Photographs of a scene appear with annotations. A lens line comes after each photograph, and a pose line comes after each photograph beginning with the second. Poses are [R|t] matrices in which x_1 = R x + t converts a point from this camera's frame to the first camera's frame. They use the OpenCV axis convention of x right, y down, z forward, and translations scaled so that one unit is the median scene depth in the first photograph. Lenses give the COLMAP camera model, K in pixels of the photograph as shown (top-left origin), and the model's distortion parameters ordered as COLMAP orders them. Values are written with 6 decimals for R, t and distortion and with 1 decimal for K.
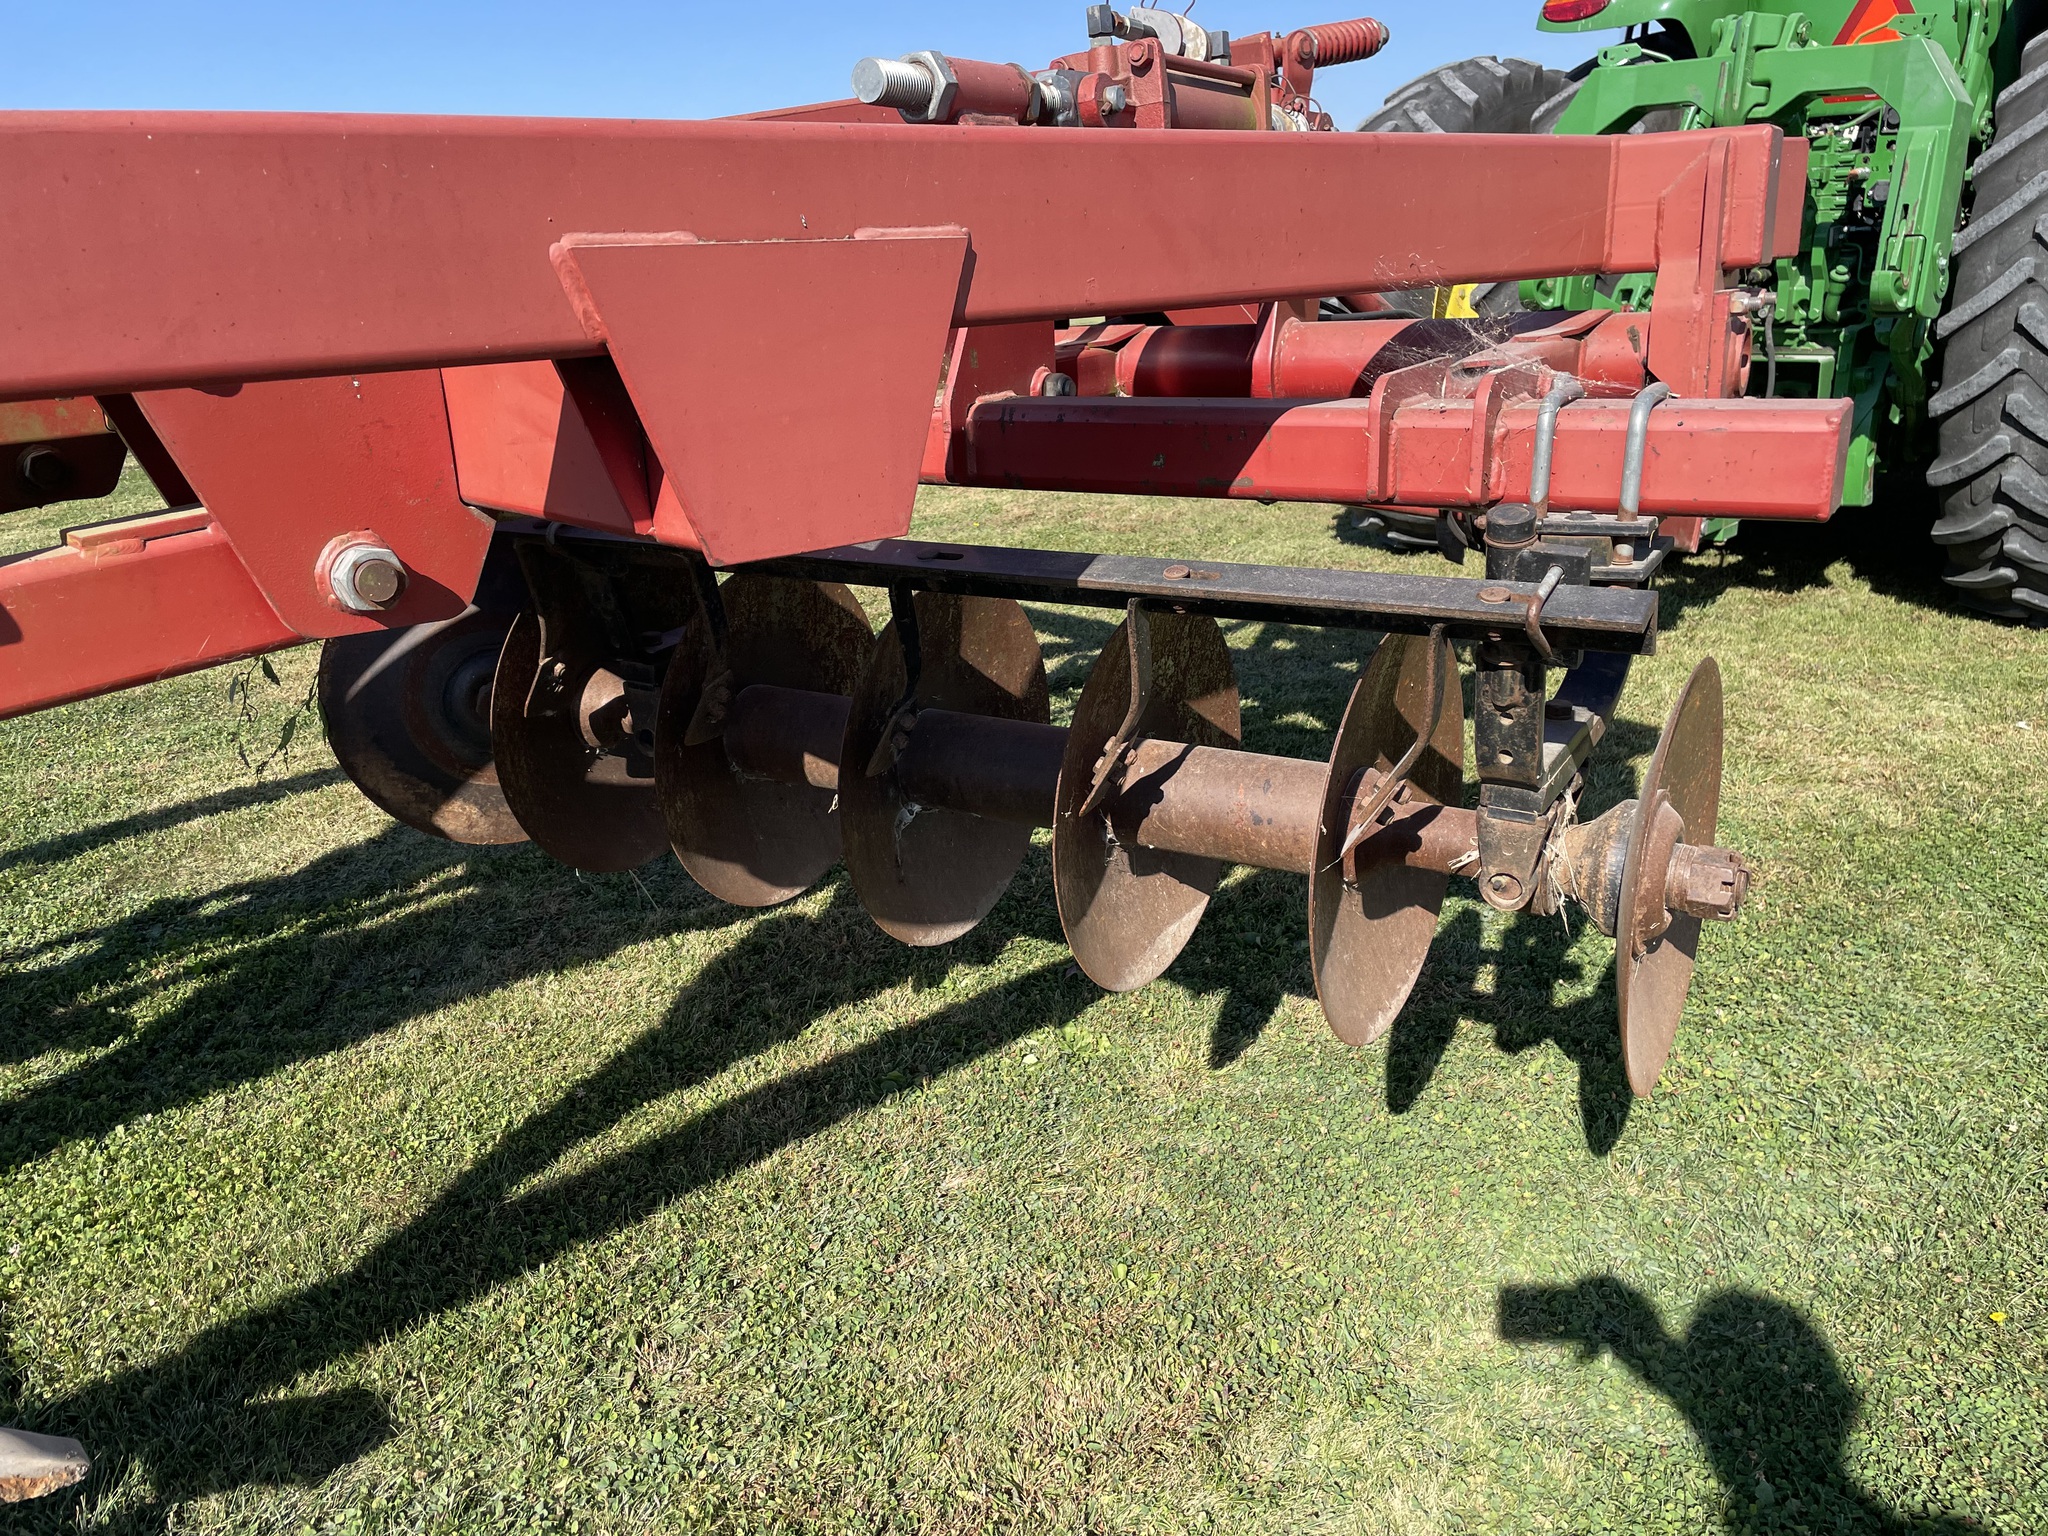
lens RADIAL K [[1537.7, 0, 1014.3], [0, 1537.7, 770.2], [0, 0, 1]] dist [0.082035, -0.110058]
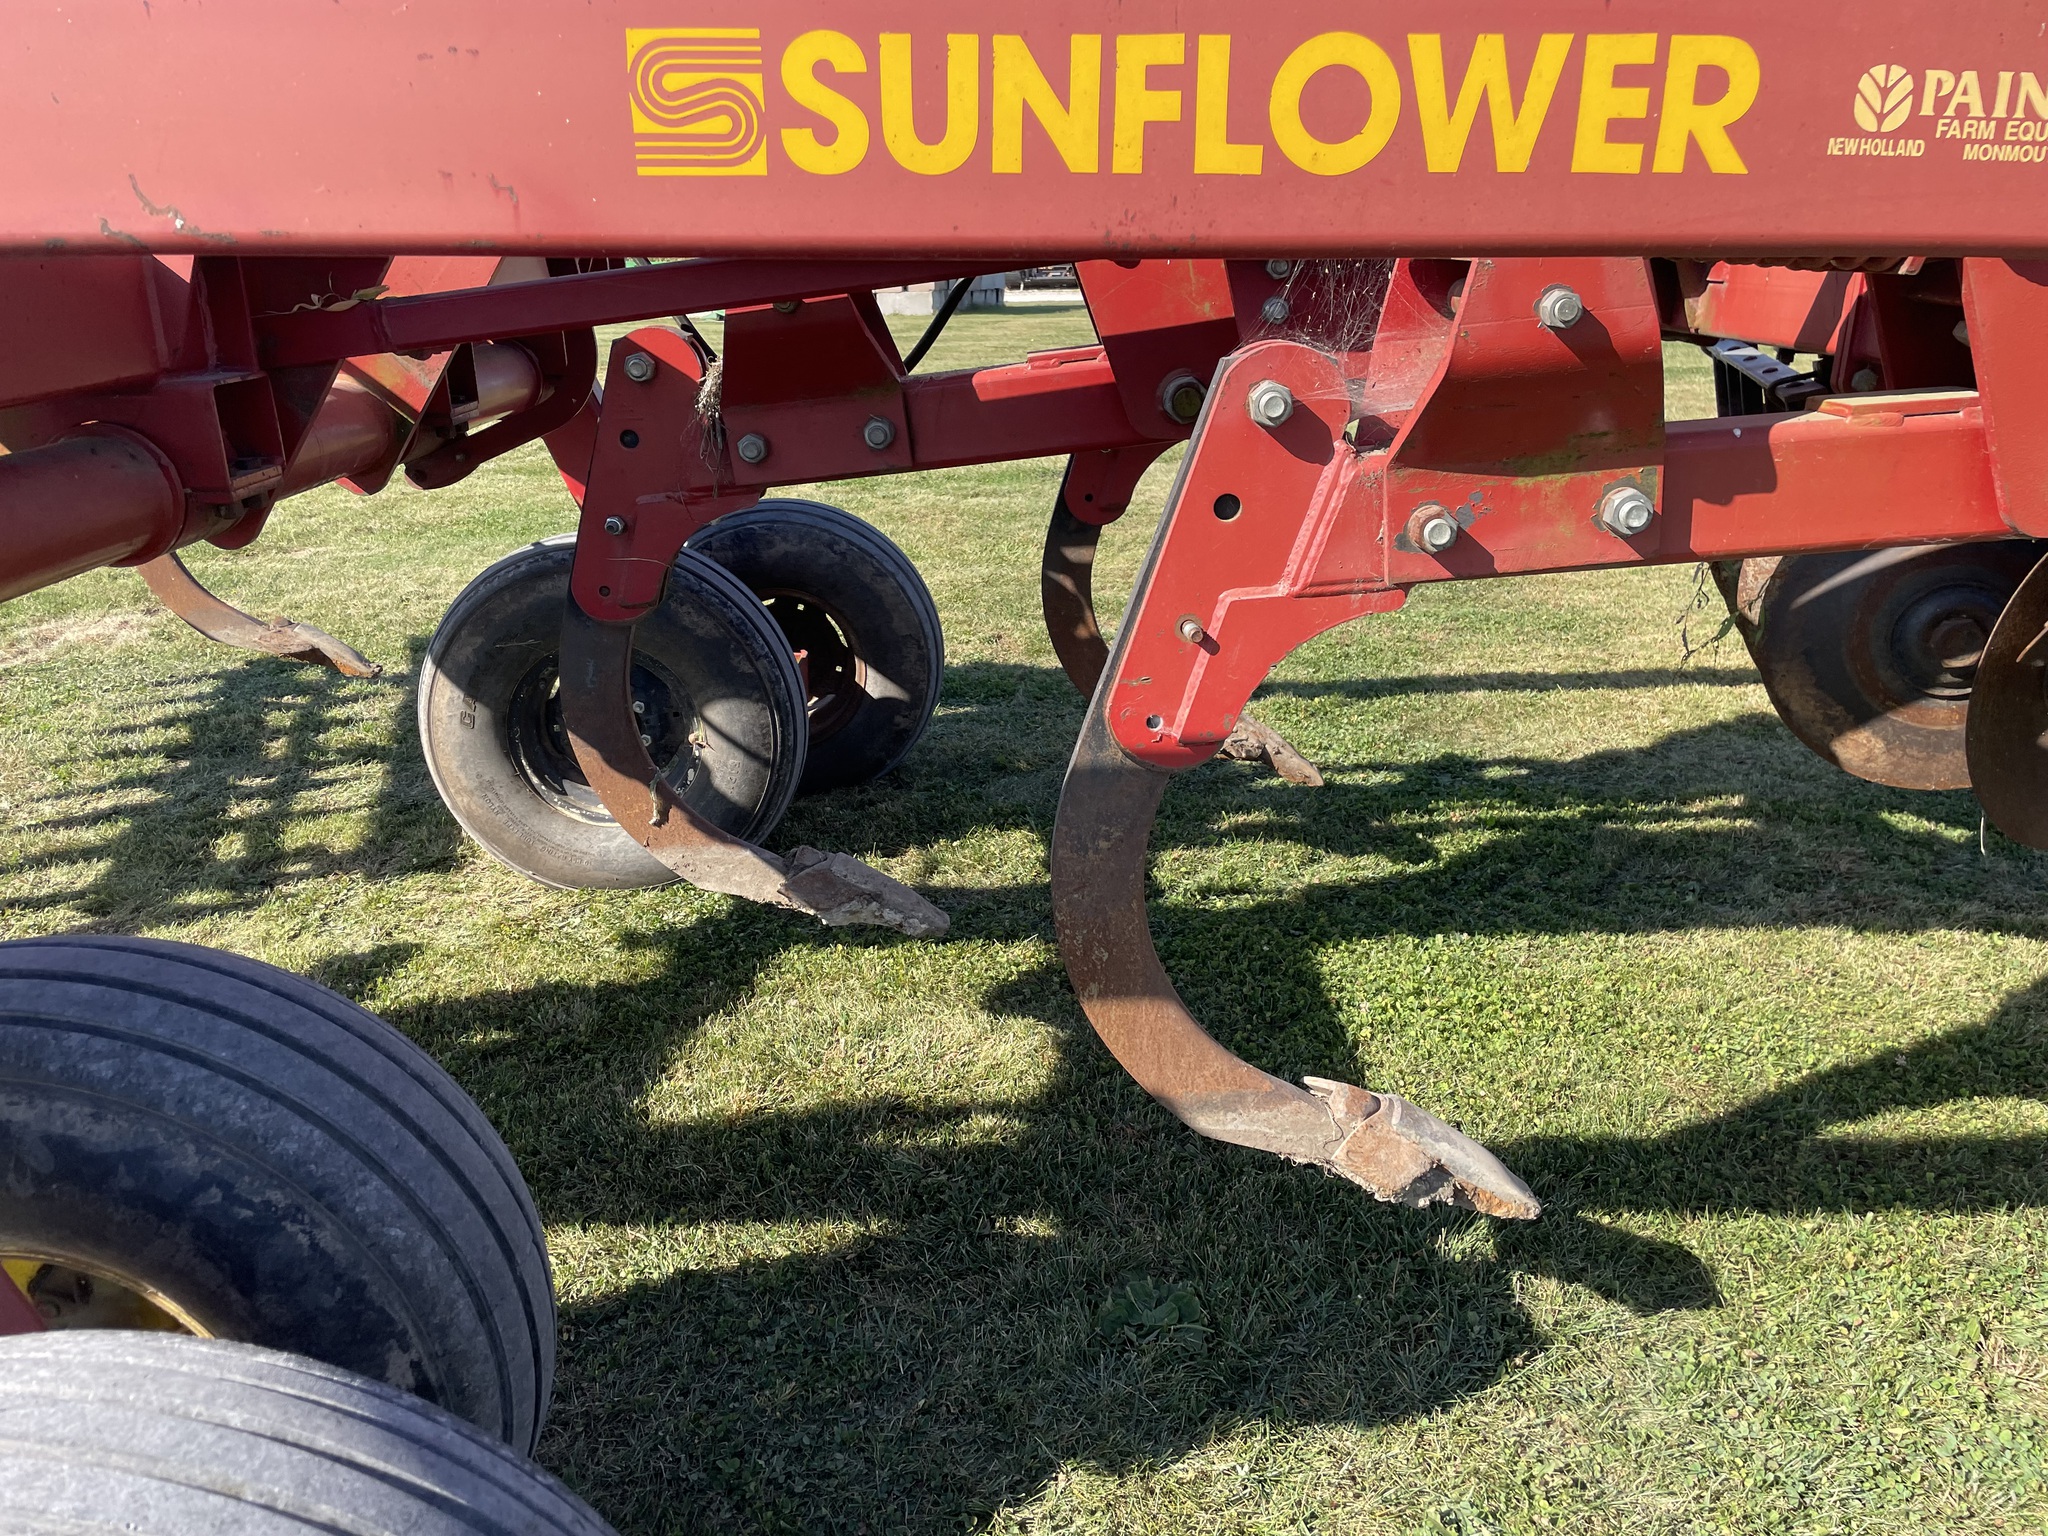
lens RADIAL K [[1537.7, 0, 1014.3], [0, 1537.7, 770.2], [0, 0, 1]] dist [0.082035, -0.110058]
pose [[0.759298, 0.259869, -0.596603, -0.138021], [-0.237006, 0.964269, 0.118380, 0.042866], [0.606049, 0.051512, 0.793758, -0.078926]]
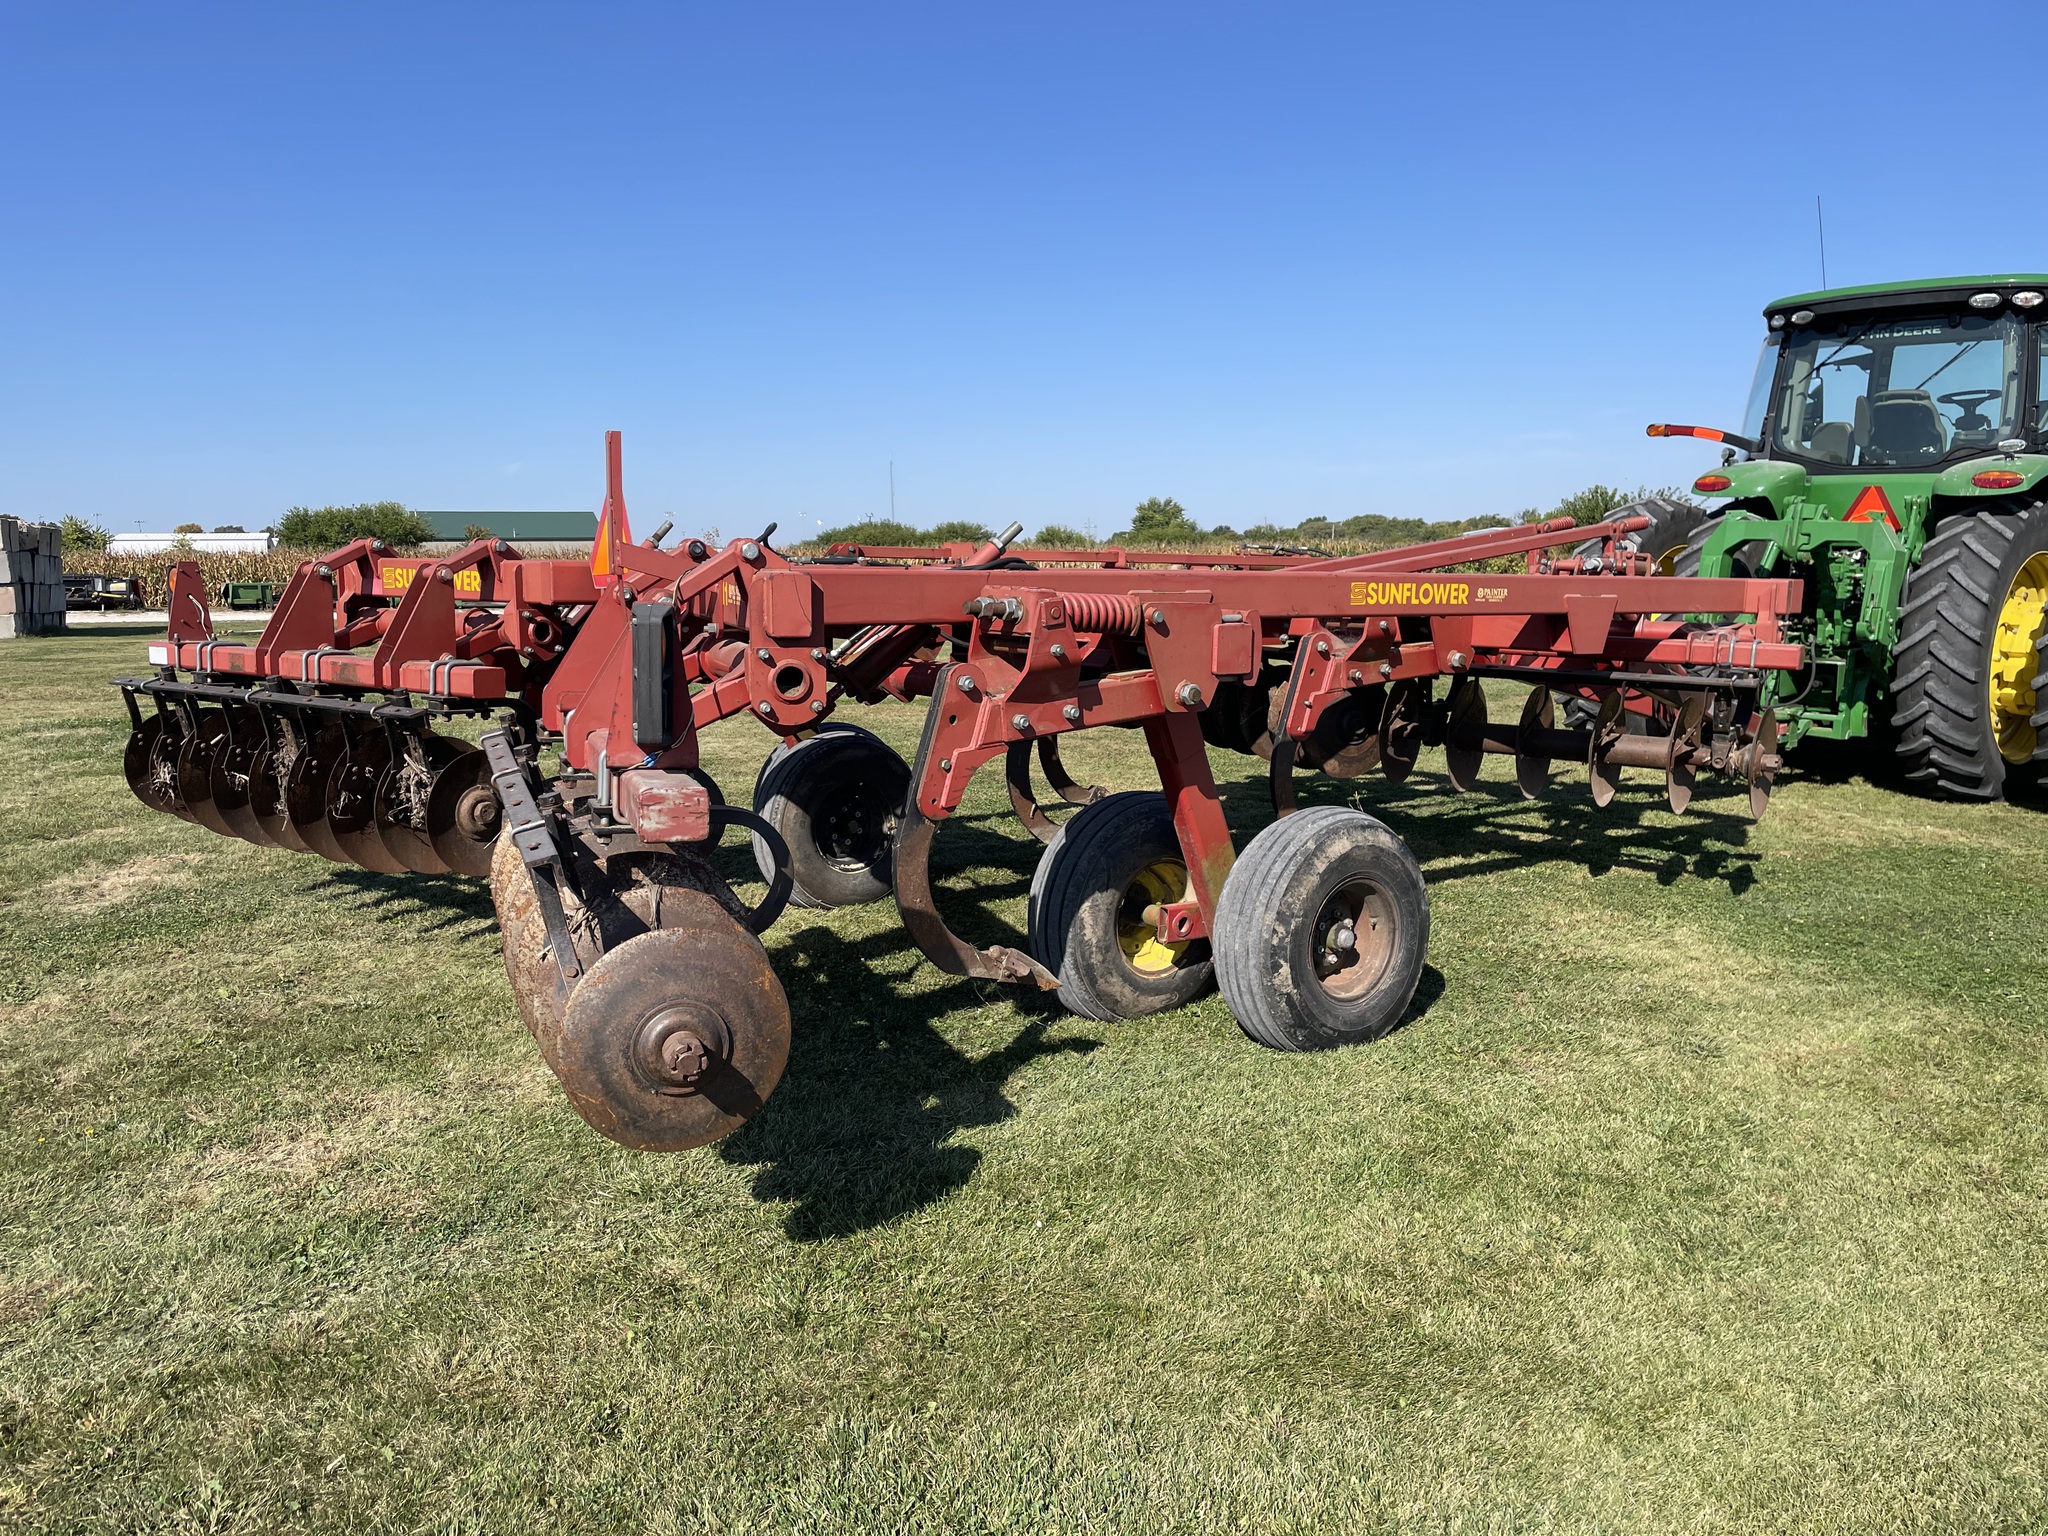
lens RADIAL K [[1537.7, 0, 1014.3], [0, 1537.7, 770.2], [0, 0, 1]] dist [0.082035, -0.110058]
pose [[0.995472, 0.076139, -0.056899, -0.613556], [-0.085237, 0.979985, -0.179899, 0.476455], [0.042063, 0.183934, 0.982038, -1.462844]]
